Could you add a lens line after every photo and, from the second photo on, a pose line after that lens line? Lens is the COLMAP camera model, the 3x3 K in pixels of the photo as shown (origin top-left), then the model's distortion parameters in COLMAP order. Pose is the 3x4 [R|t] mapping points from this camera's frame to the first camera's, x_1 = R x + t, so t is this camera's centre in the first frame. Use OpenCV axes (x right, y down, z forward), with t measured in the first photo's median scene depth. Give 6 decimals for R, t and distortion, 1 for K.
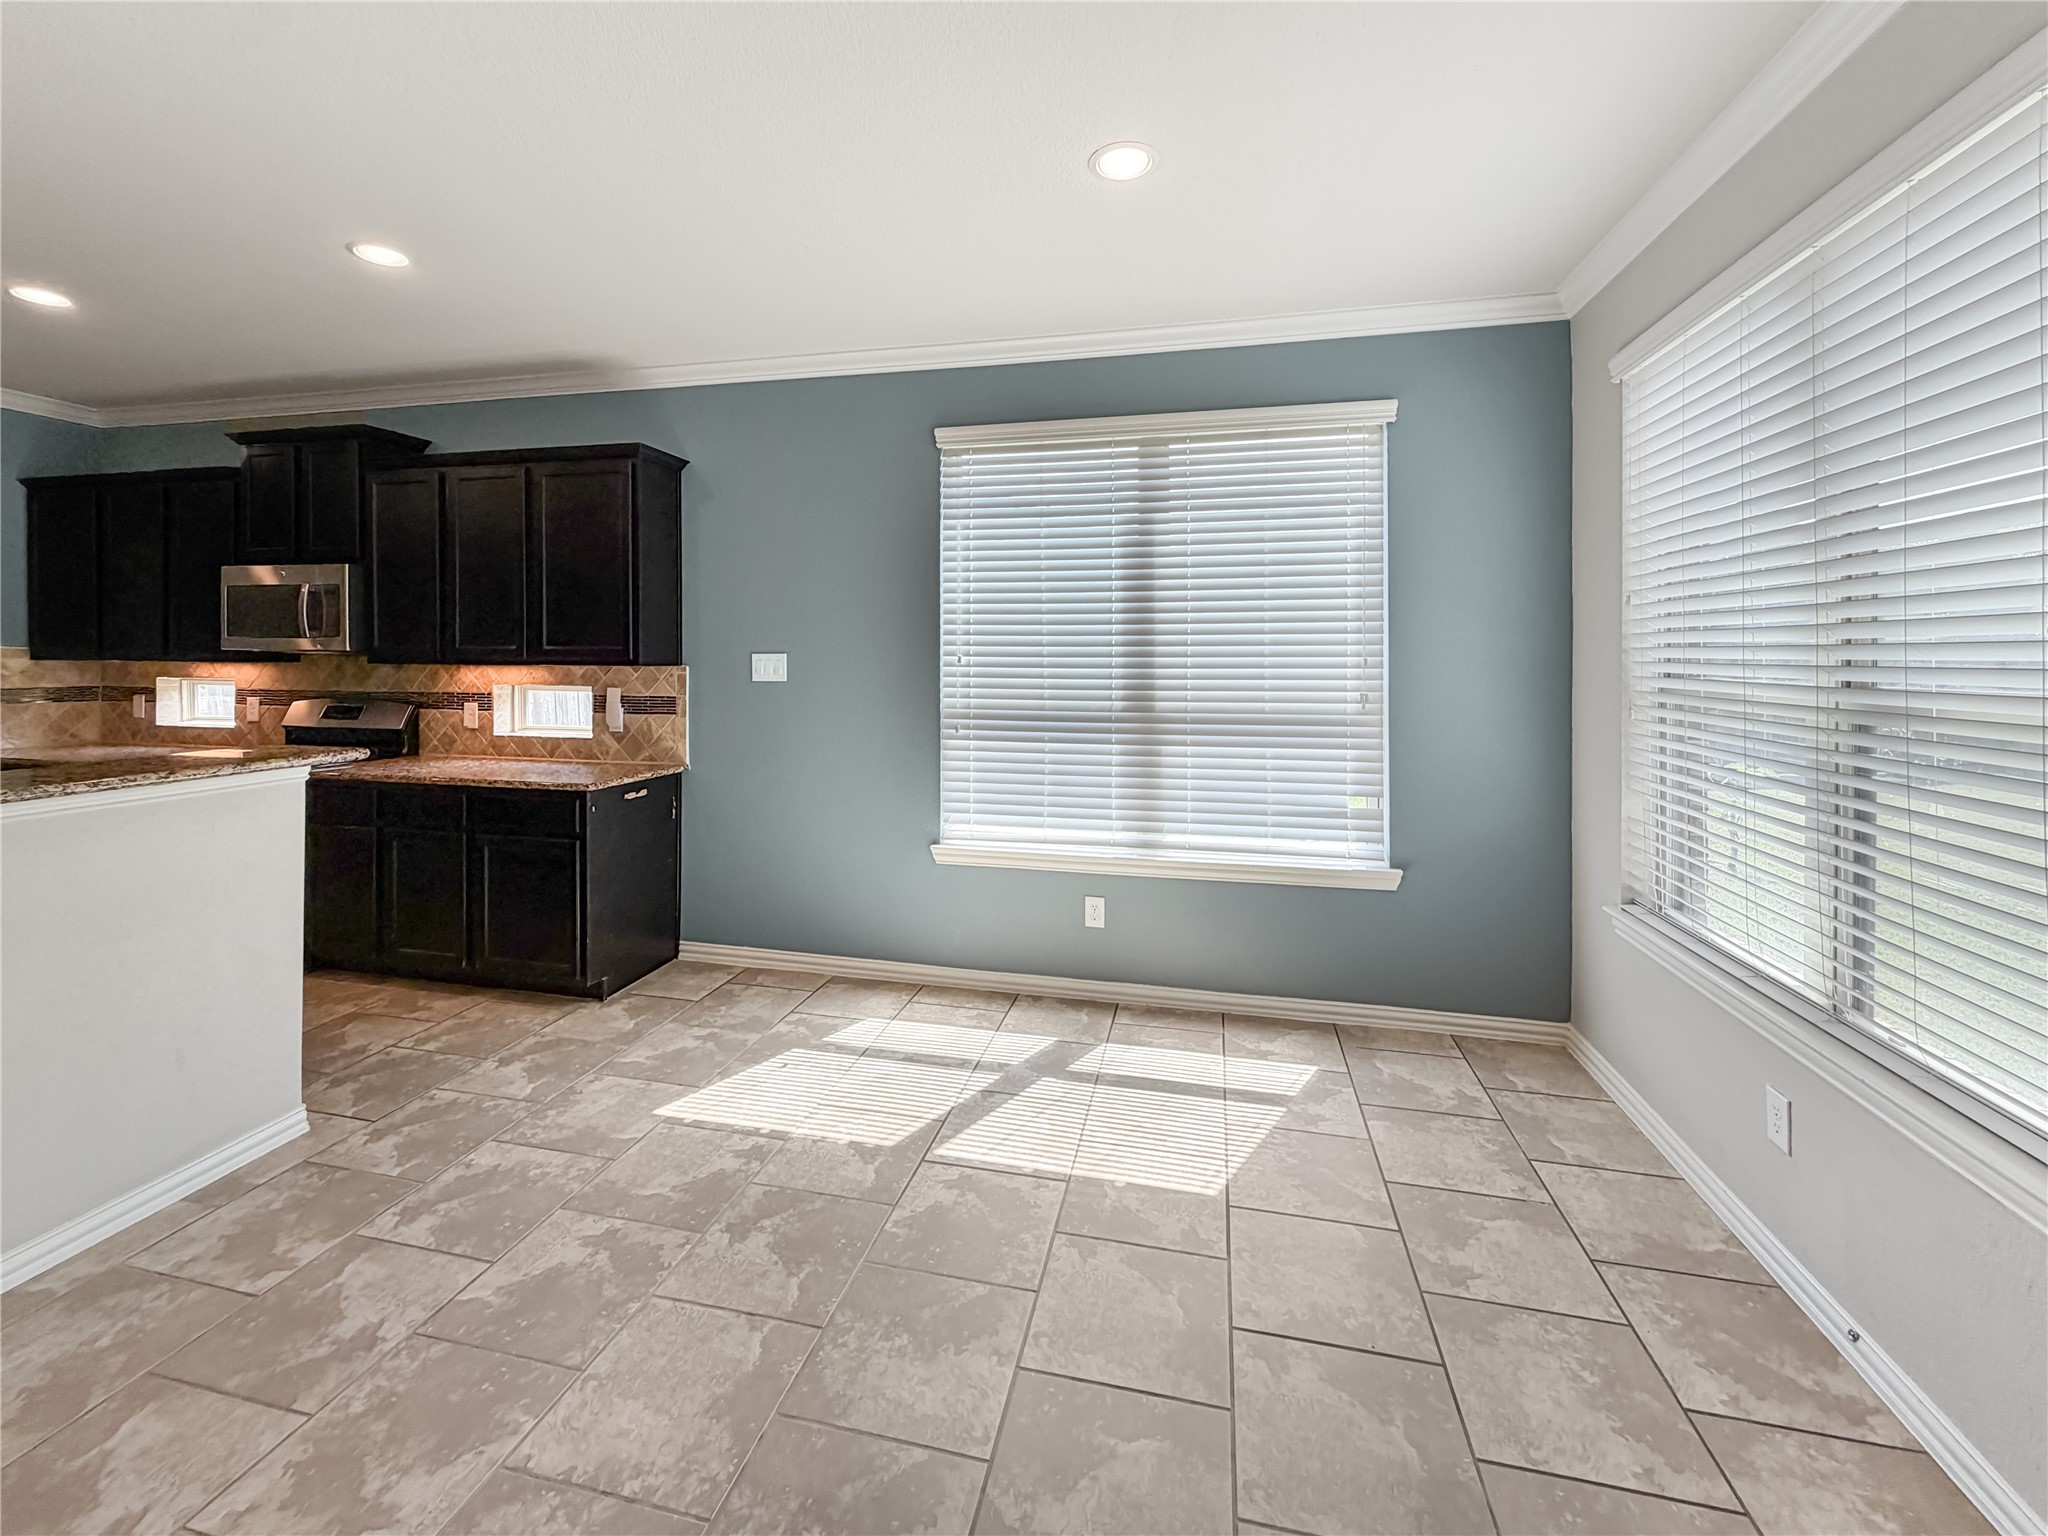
lens RADIAL K [[800.2, 0, 1040.3], [0, 800.2, 663.4], [0, 0, 1]] dist [-0.000340, 0.000239]
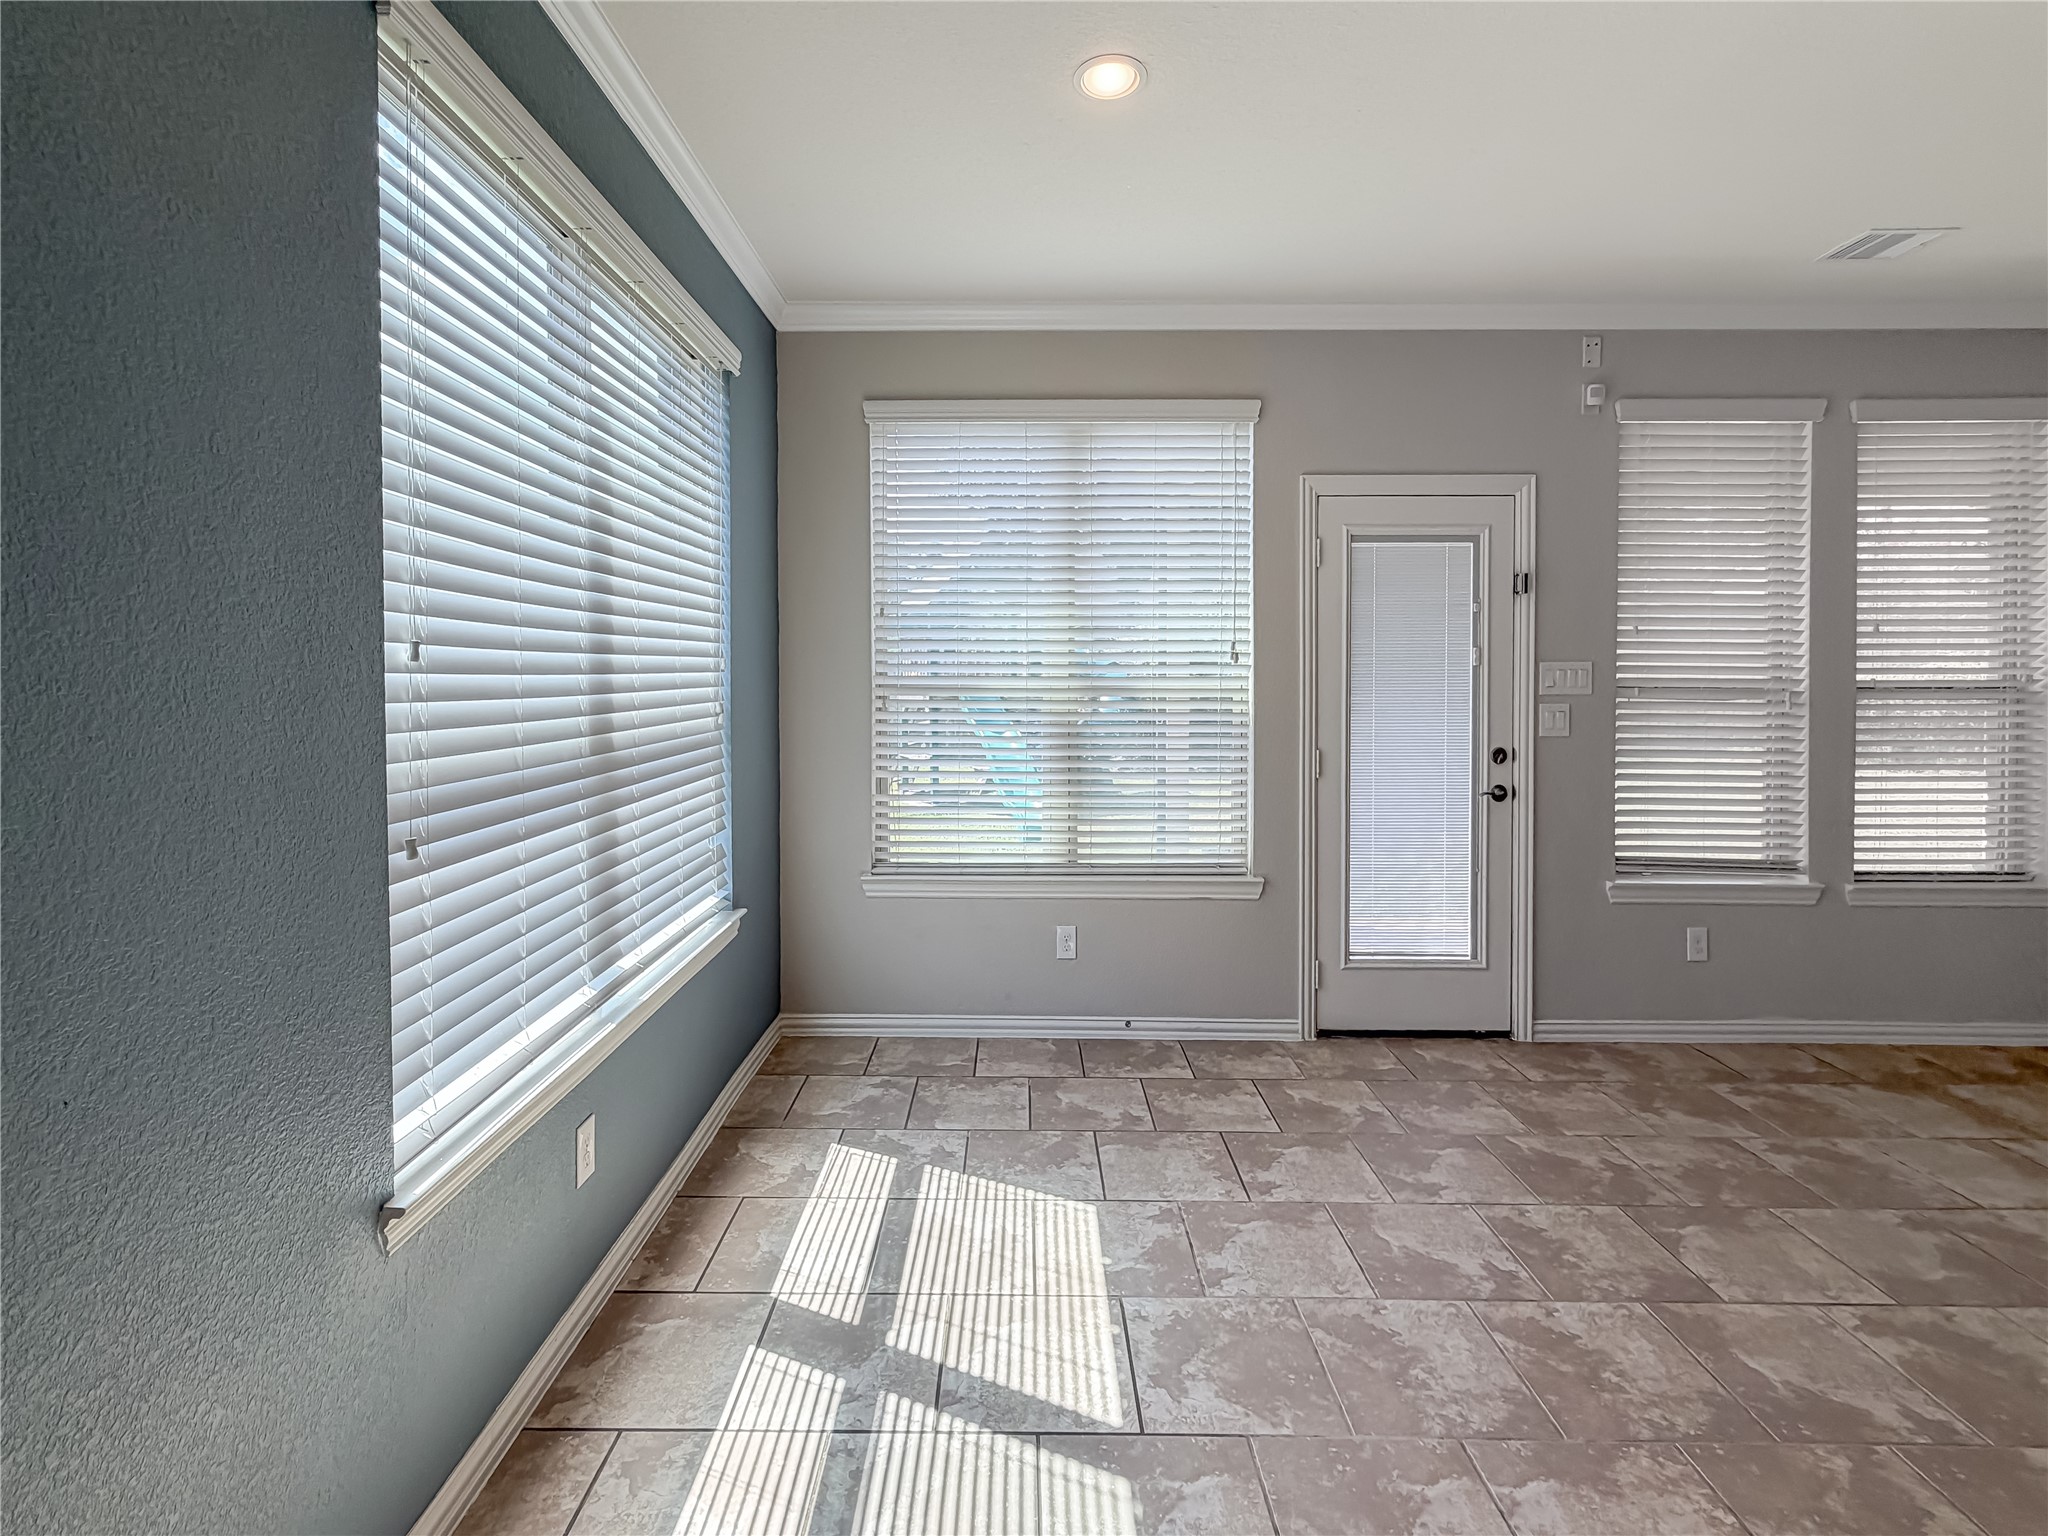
lens RADIAL K [[1043.3, 0, 1027.7], [0, 1043.3, 691.1], [0, 0, 1]] dist [0.001841, 0.000297]
pose [[-0.217504, -0.020878, 0.975836, -0.675215], [0.006451, 0.999719, 0.022827, 0.003652], [-0.976038, 0.011260, -0.217308, 0.916139]]
